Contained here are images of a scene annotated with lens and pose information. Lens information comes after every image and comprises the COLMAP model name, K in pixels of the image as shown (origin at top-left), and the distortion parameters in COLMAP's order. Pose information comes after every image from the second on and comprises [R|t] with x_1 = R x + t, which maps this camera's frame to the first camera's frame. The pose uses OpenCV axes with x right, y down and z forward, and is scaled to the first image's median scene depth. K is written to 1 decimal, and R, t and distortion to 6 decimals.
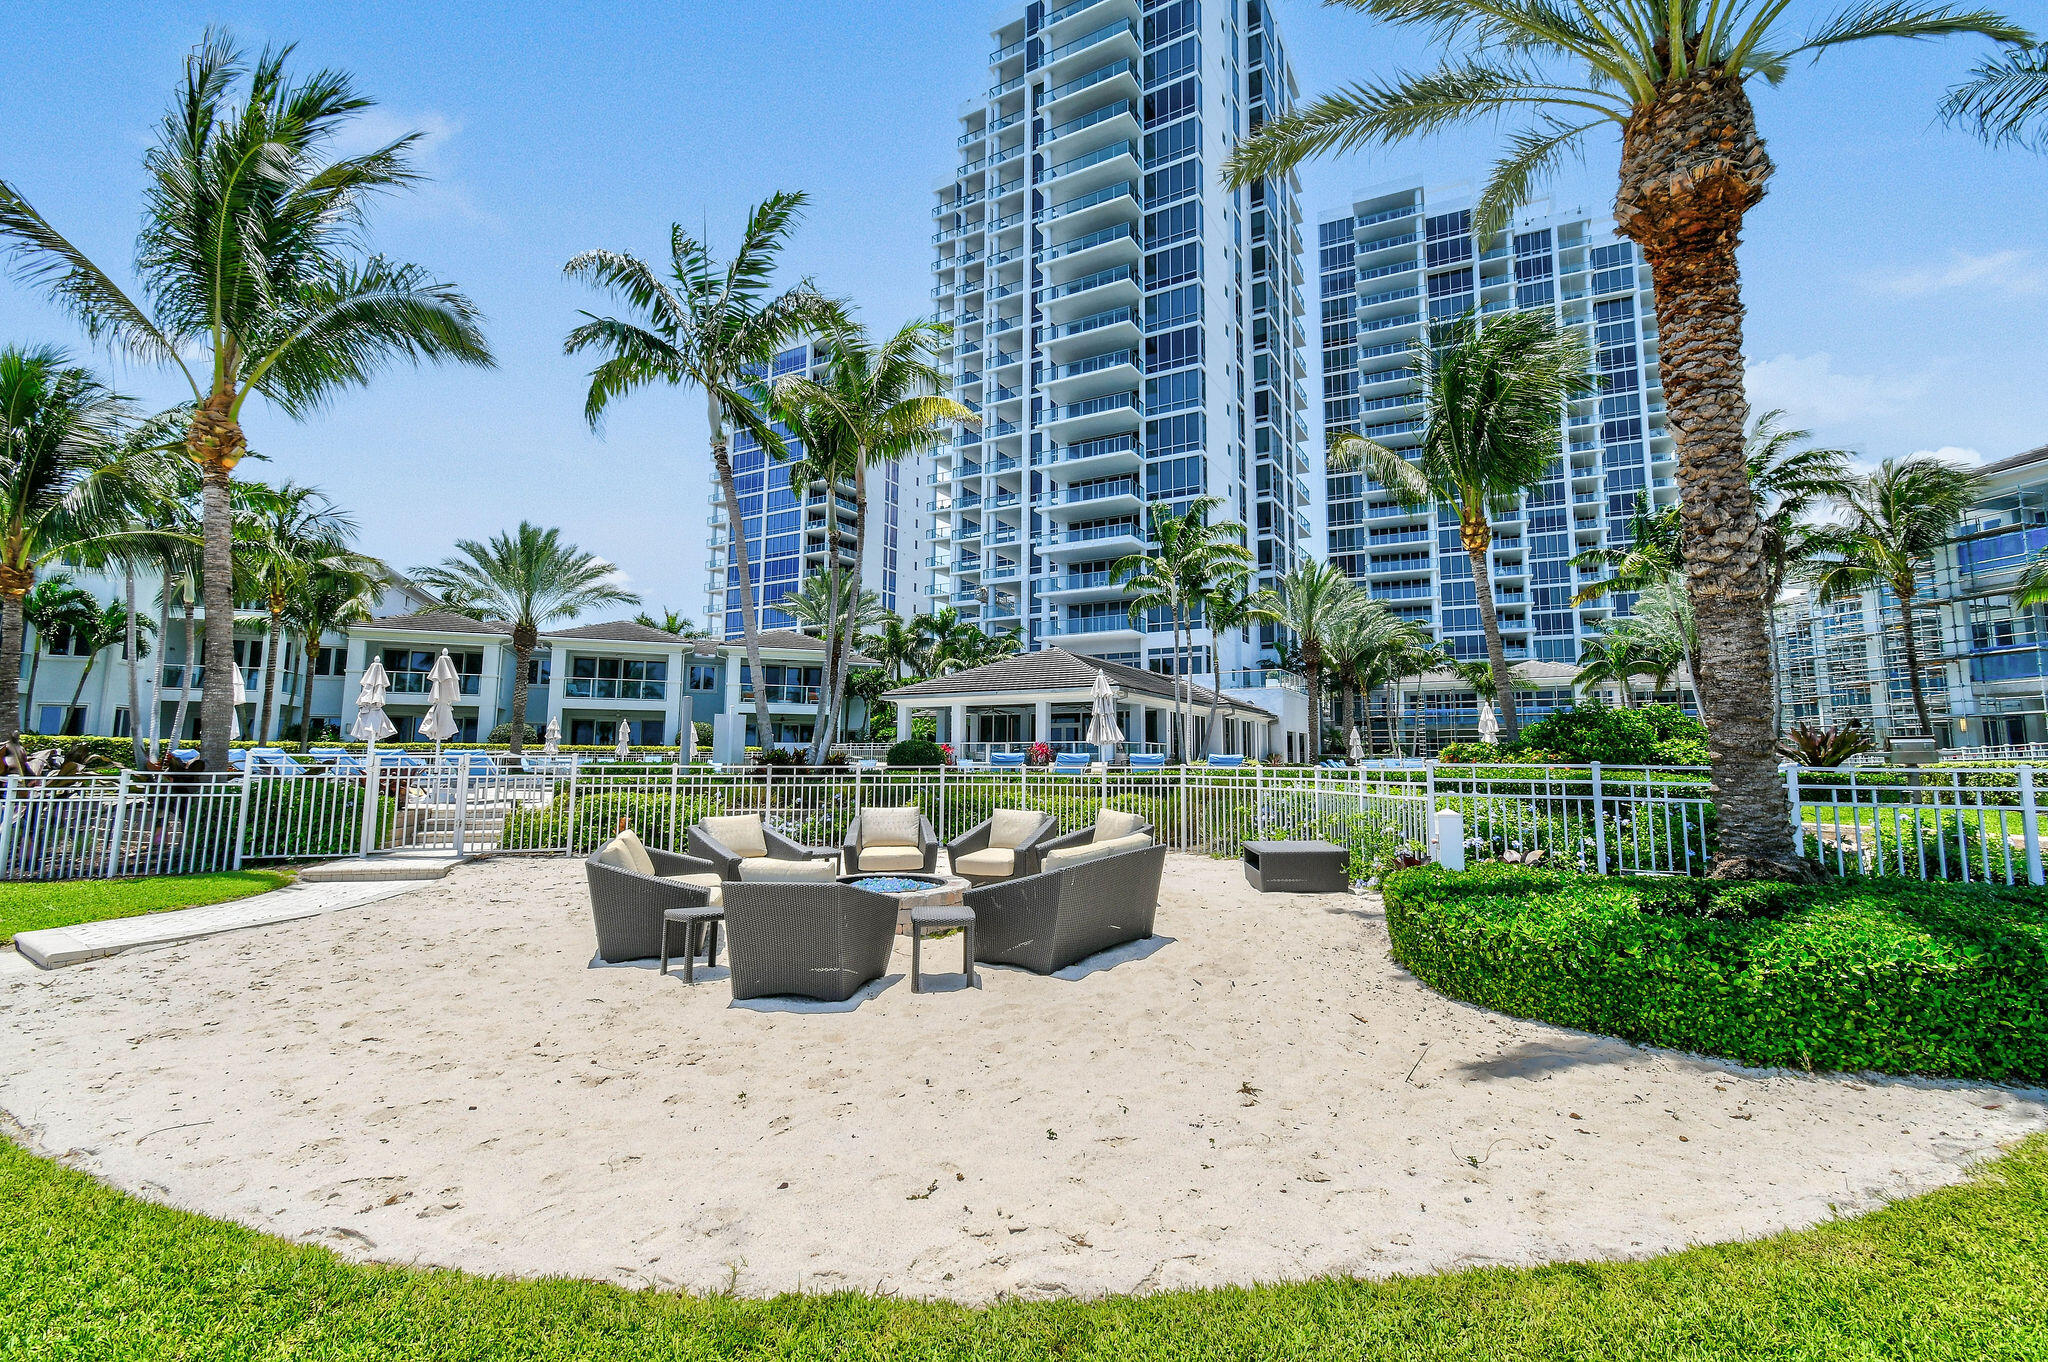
lens RADIAL K [[908.7, 0, 1035.0], [0, 908.7, 685.2], [0, 0, 1]] dist [0.014455, -0.000166]
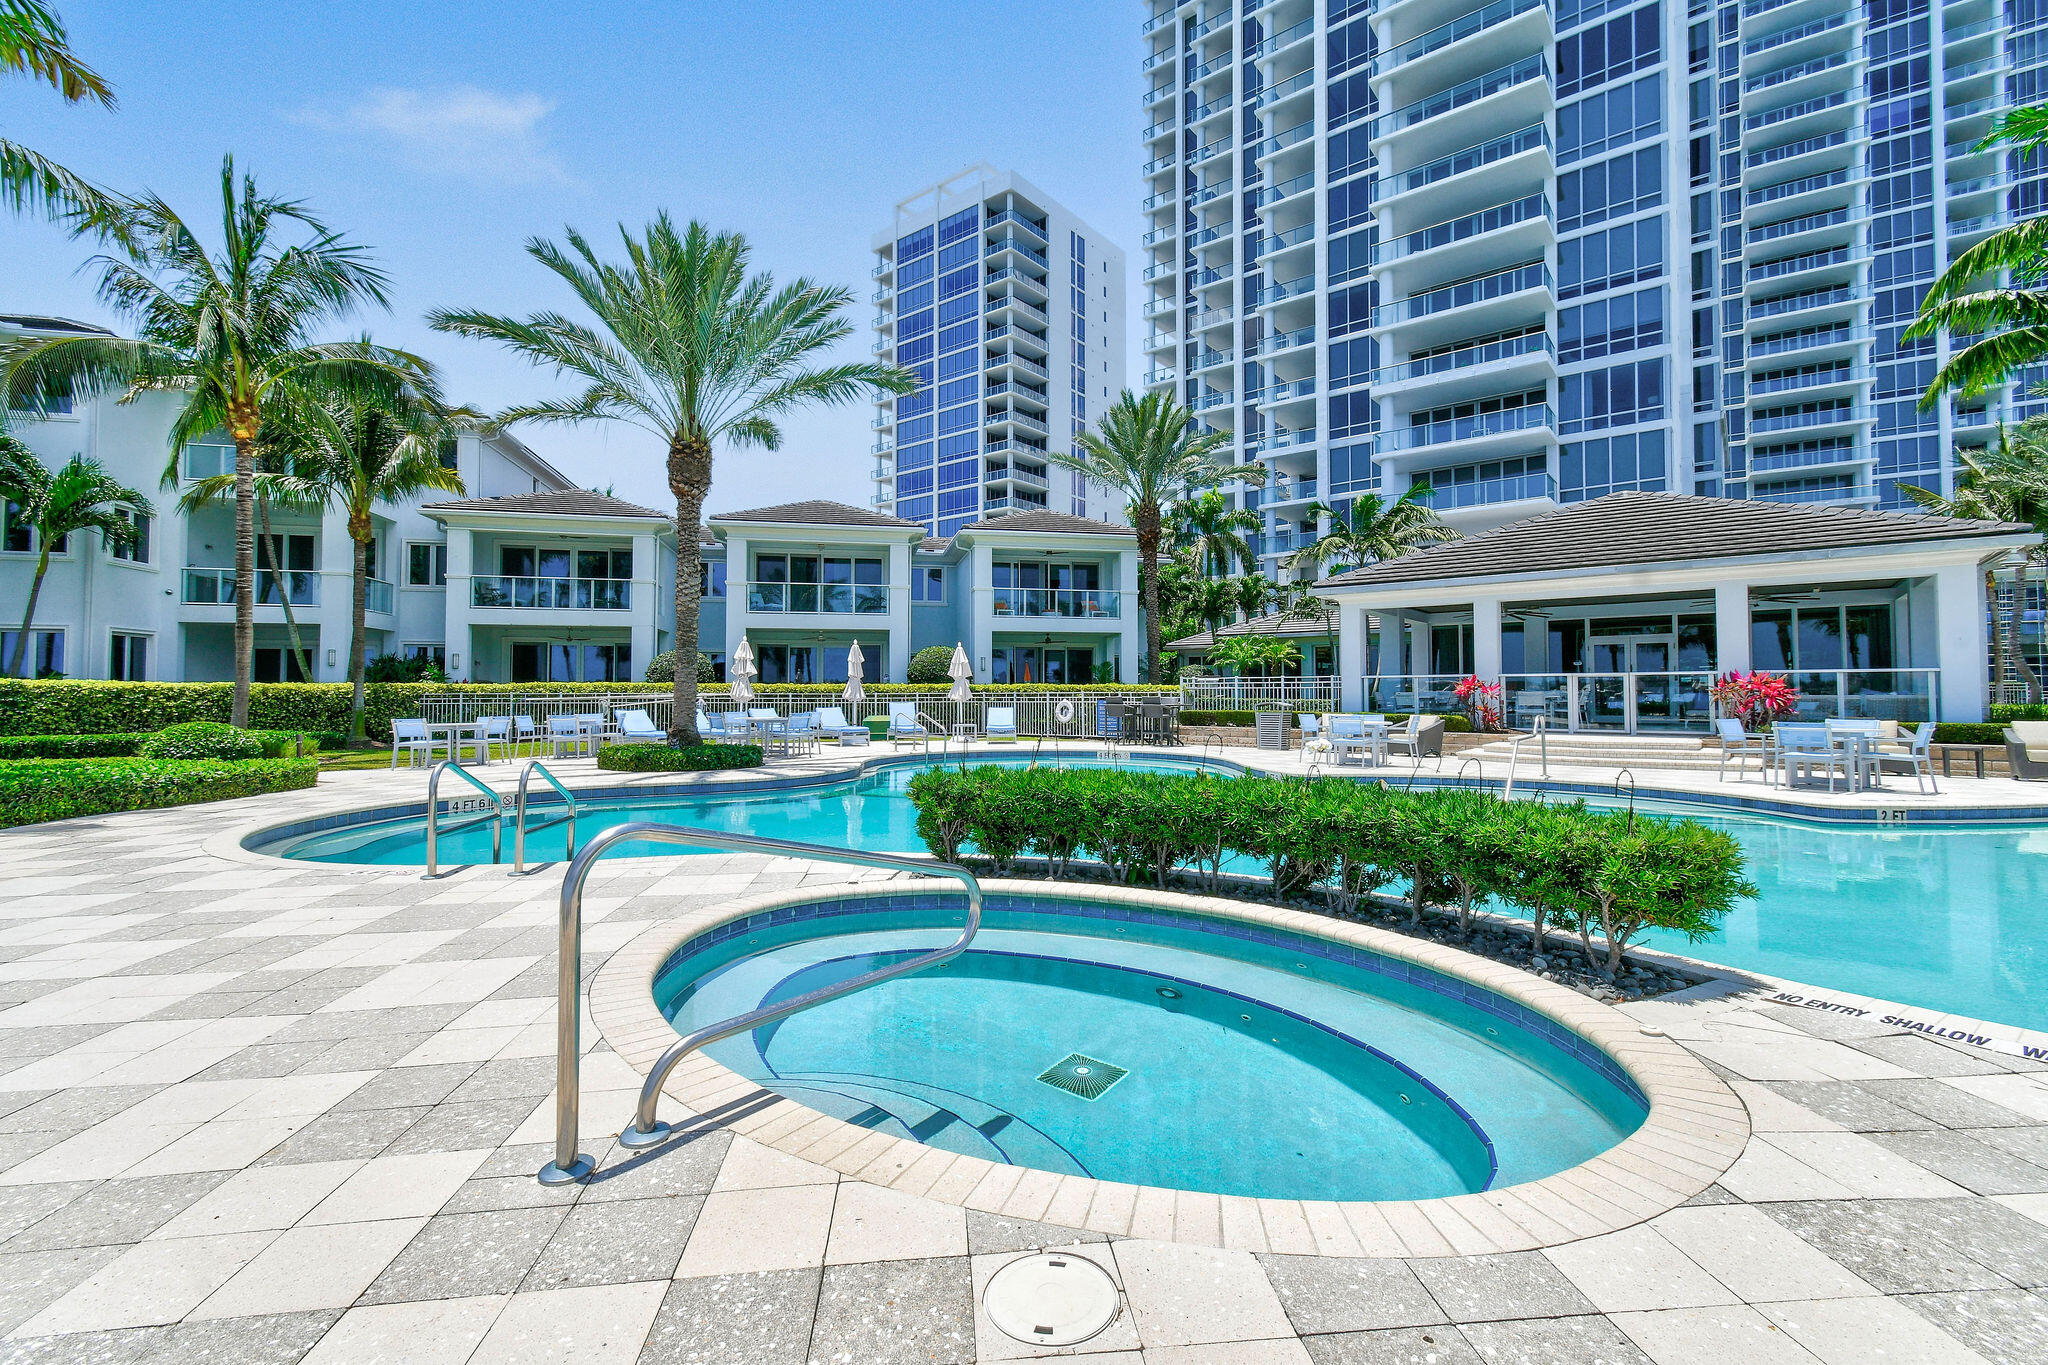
lens RADIAL K [[908.7, 0, 1035.0], [0, 908.7, 686.7], [0, 0, 1]] dist [0.014455, -0.000166]
pose [[0.988805, -0.008615, -0.148961, -0.199340], [0.020755, 0.996568, 0.080137, 0.018057], [0.147760, -0.082331, 0.985591, 0.351513]]
